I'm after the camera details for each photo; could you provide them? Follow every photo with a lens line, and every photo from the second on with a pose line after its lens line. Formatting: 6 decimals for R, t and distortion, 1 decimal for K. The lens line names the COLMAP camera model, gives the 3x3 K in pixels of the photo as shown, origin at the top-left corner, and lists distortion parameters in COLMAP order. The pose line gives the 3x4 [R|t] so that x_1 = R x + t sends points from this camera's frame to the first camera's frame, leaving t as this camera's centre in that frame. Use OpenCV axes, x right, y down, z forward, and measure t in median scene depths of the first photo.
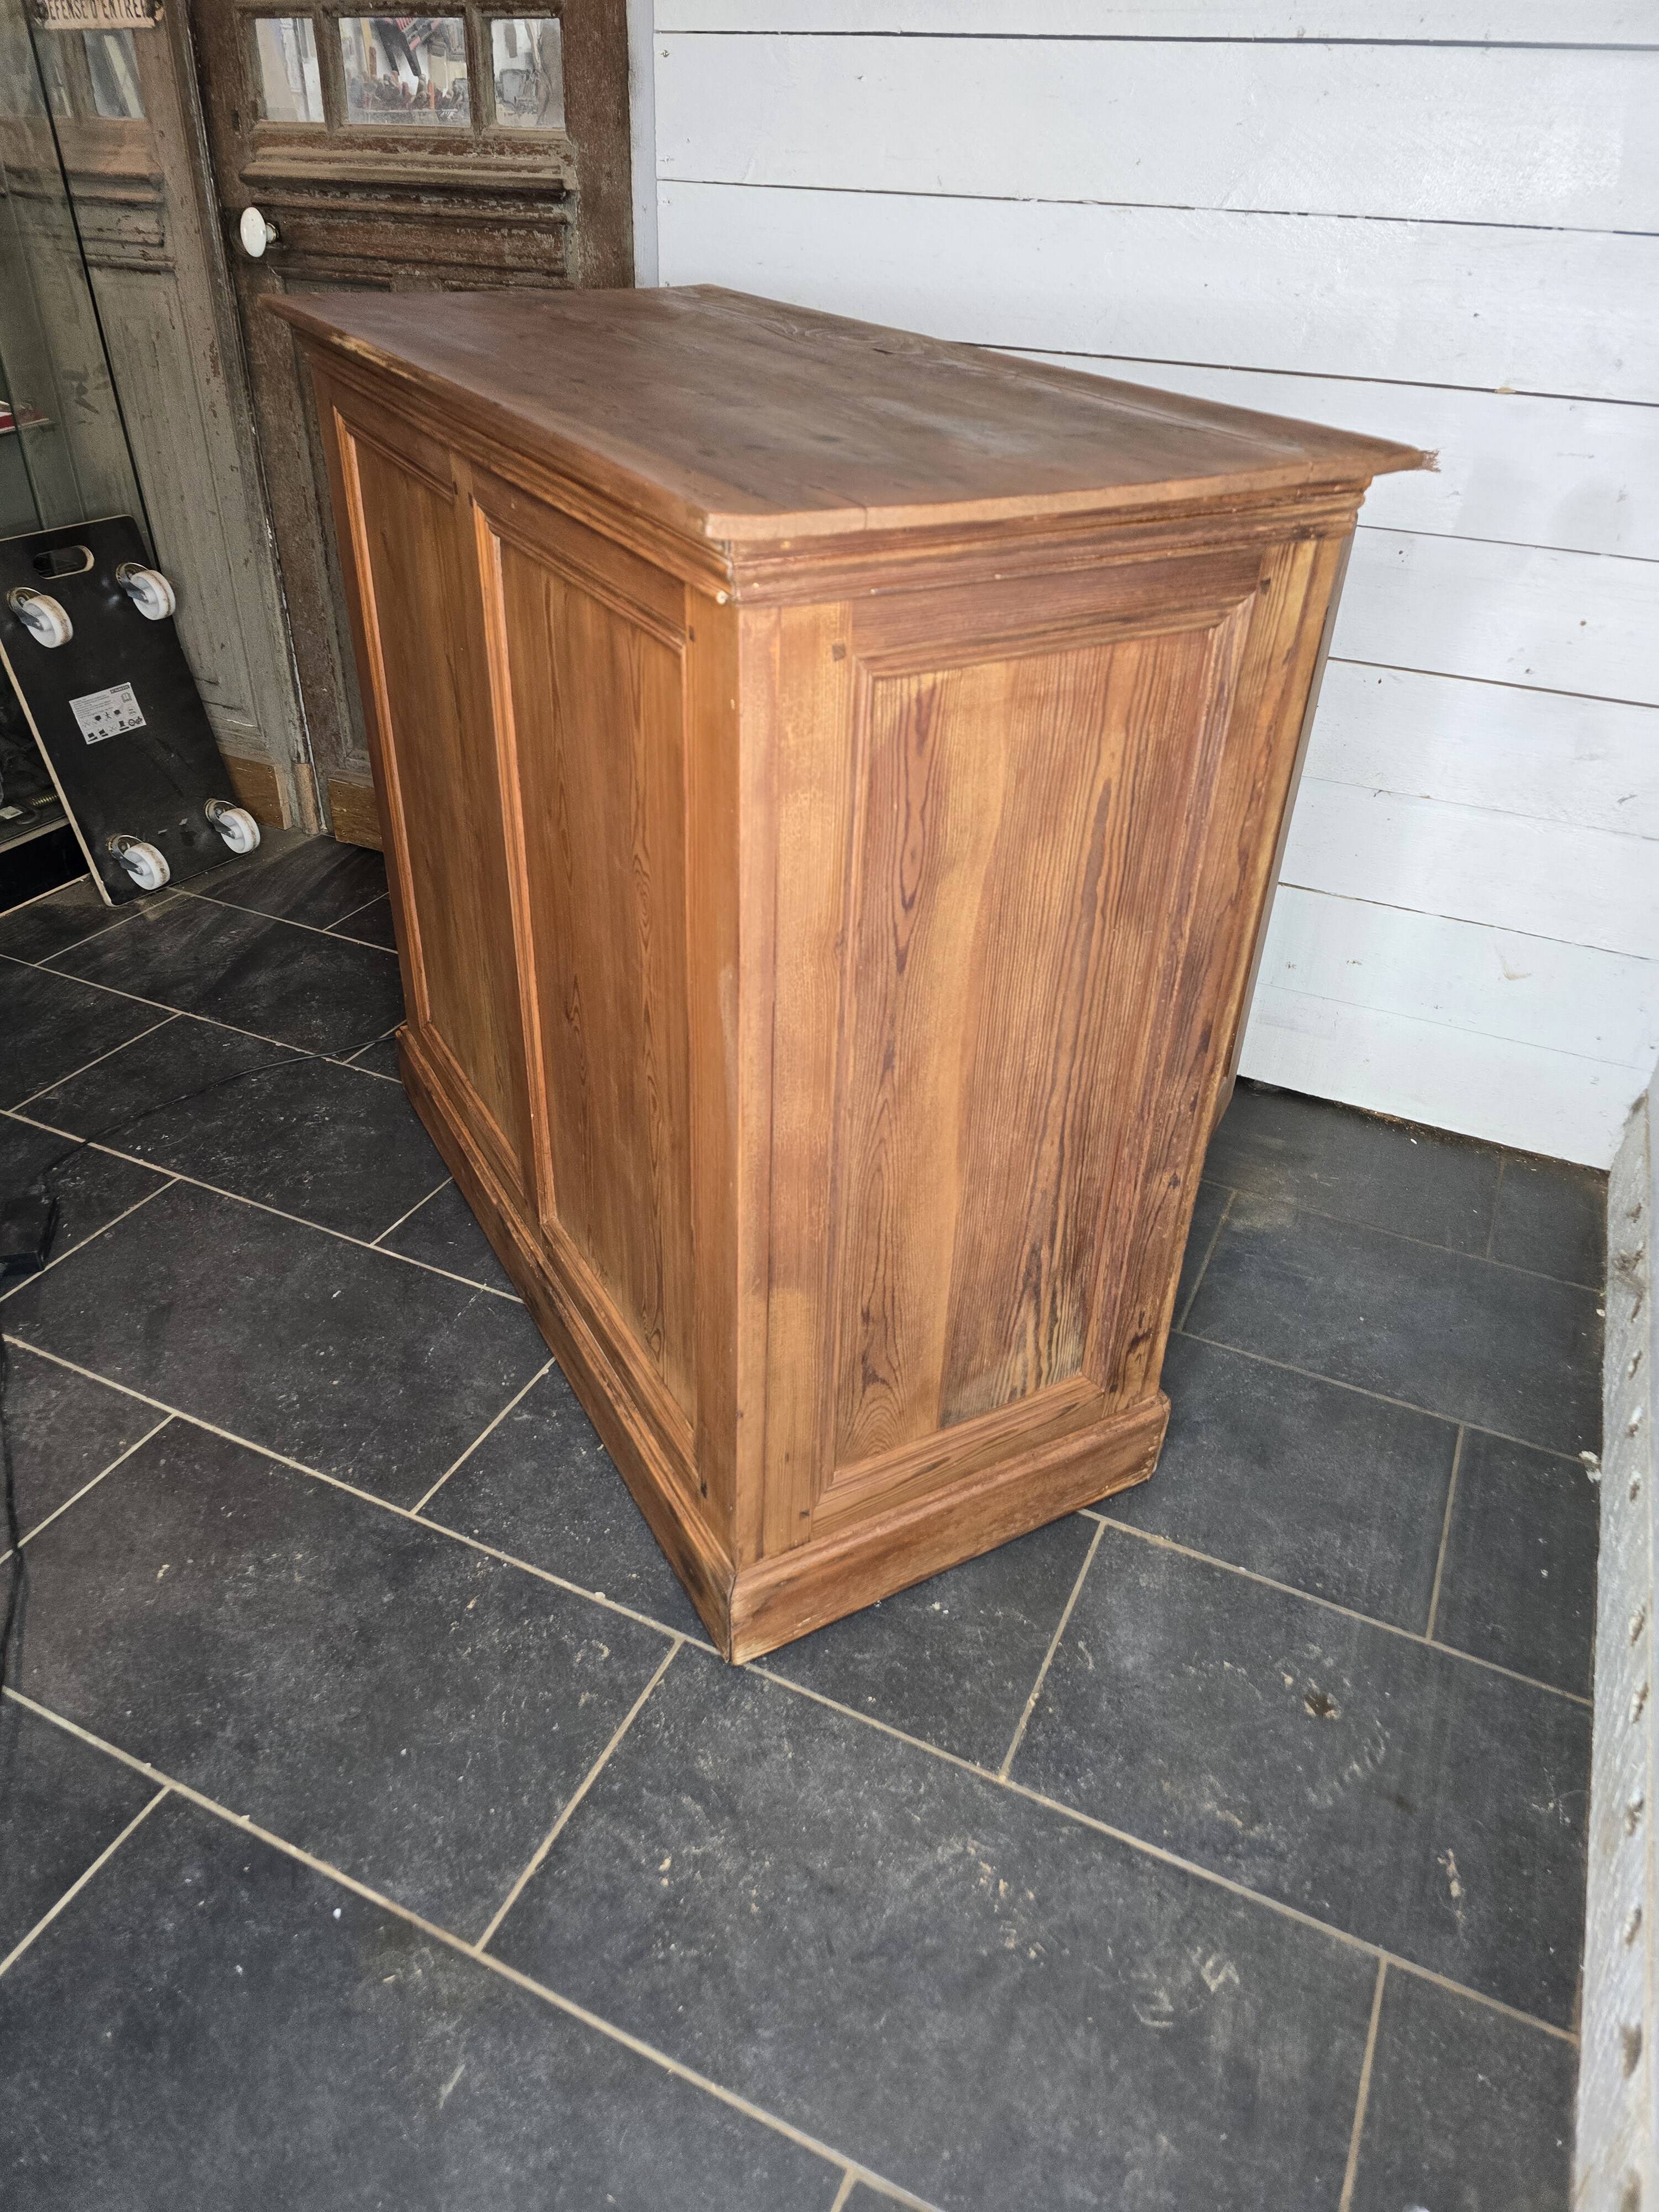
lens RADIAL K [[1483.7, 0, 806.8], [0, 1483.7, 1091.5], [0, 0, 1]] dist [0.051473, -0.052651]
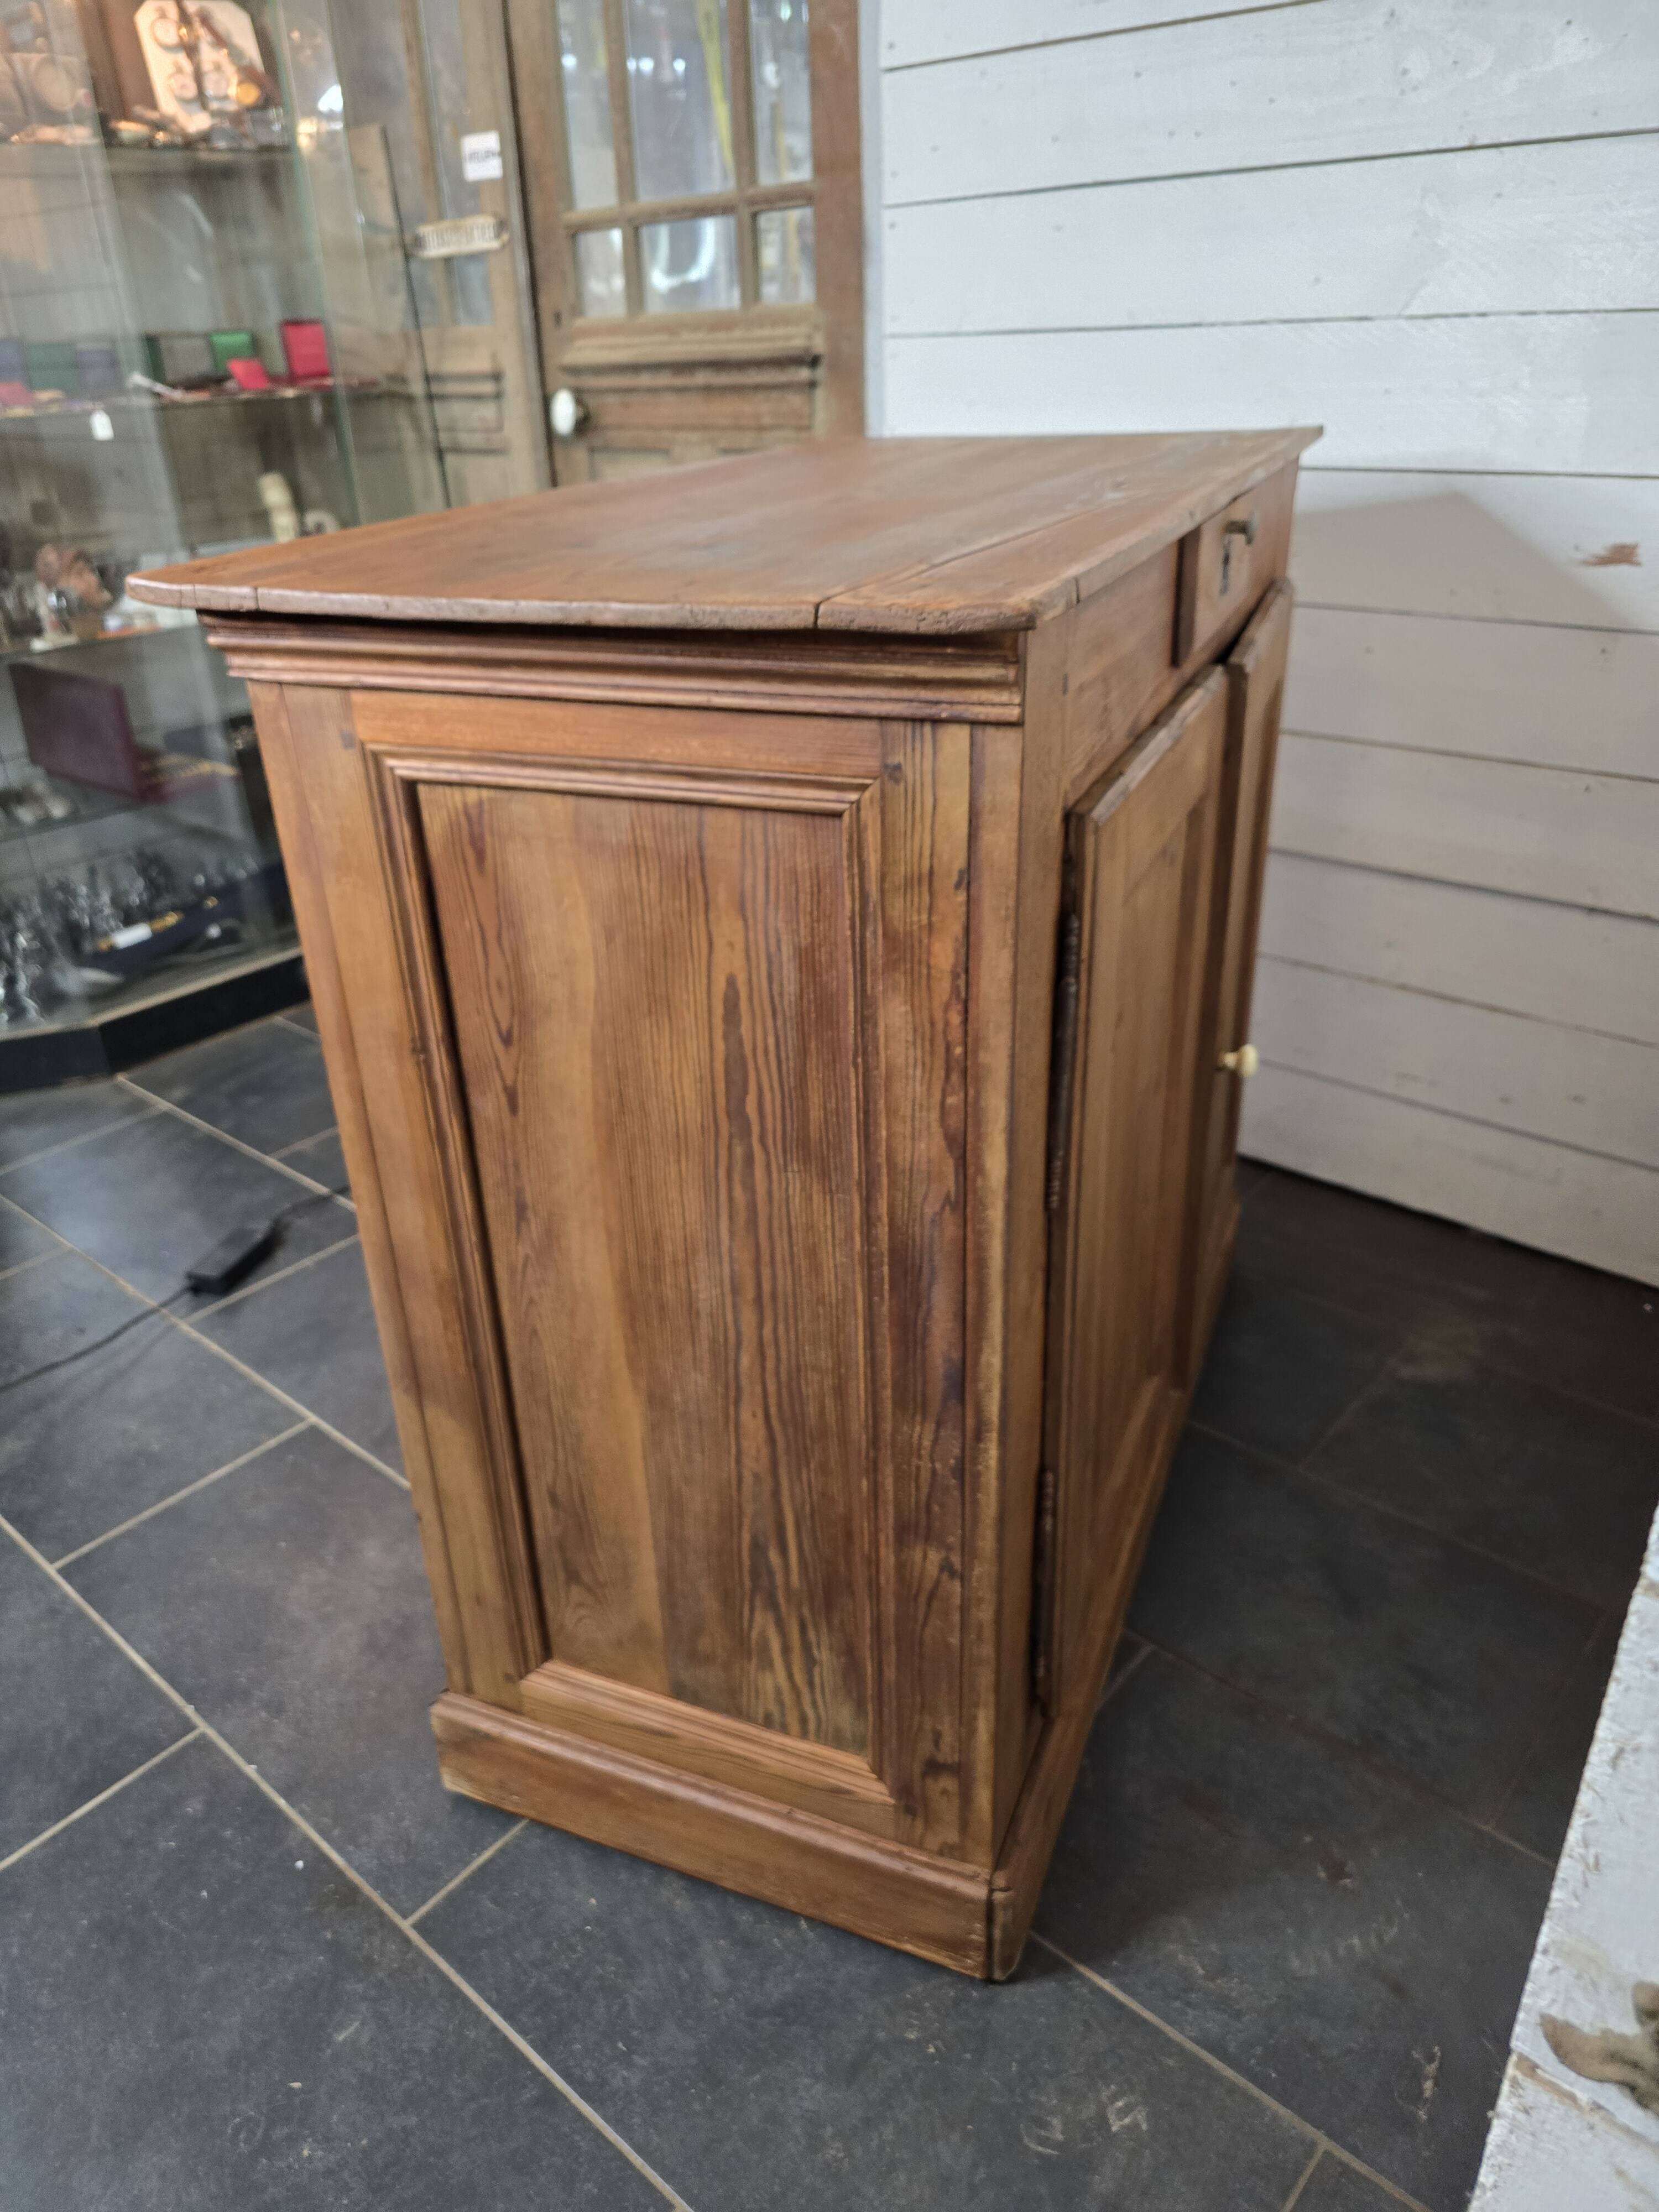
lens RADIAL K [[1493.1, 0, 789.9], [0, 1493.1, 1119.3], [0, 0, 1]] dist [0.039971, -0.041694]
pose [[0.963203, 0.066550, -0.260407, 0.235406], [-0.089790, 0.992872, -0.078381, 0.061493], [0.253334, 0.098879, 0.962312, -0.001059]]
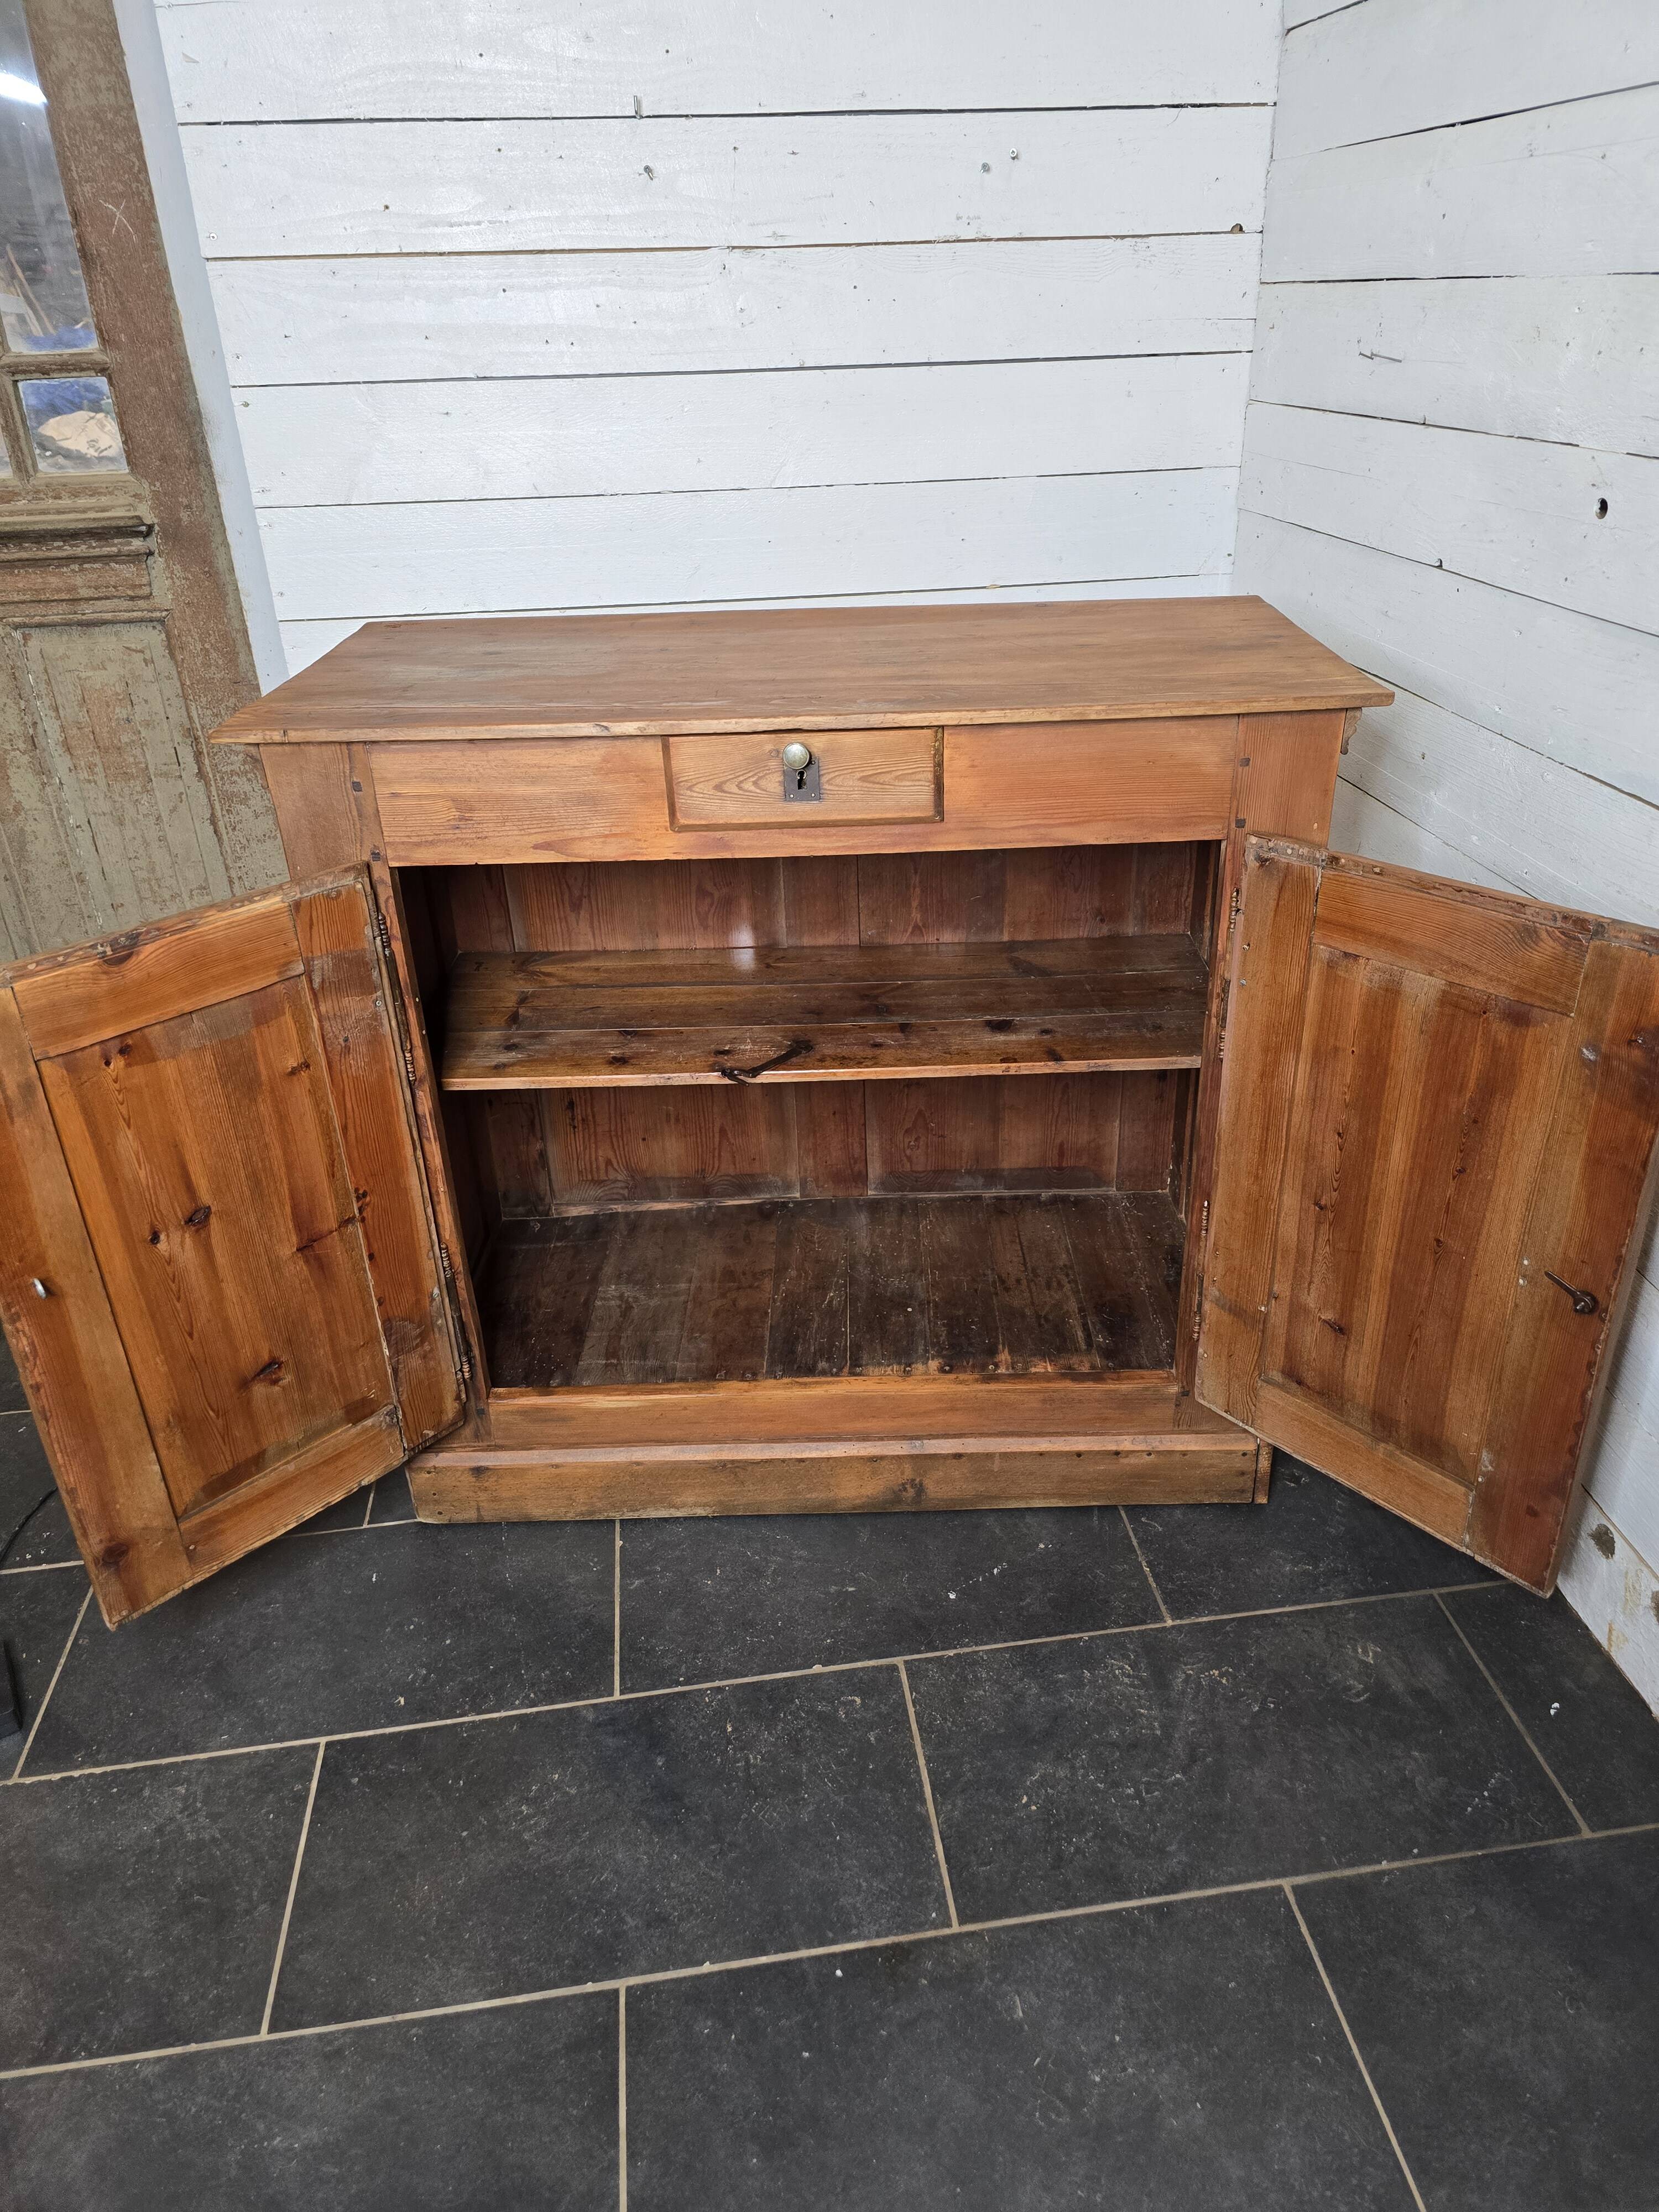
lens RADIAL K [[1483.7, 0, 843.6], [0, 1483.7, 1096.2], [0, 0, 1]] dist [0.051473, -0.052651]
pose [[0.829813, -0.307497, 0.465678, -0.562046], [0.346887, 0.937906, 0.001186, -0.082586], [-0.437127, 0.160553, 0.884954, -0.128051]]
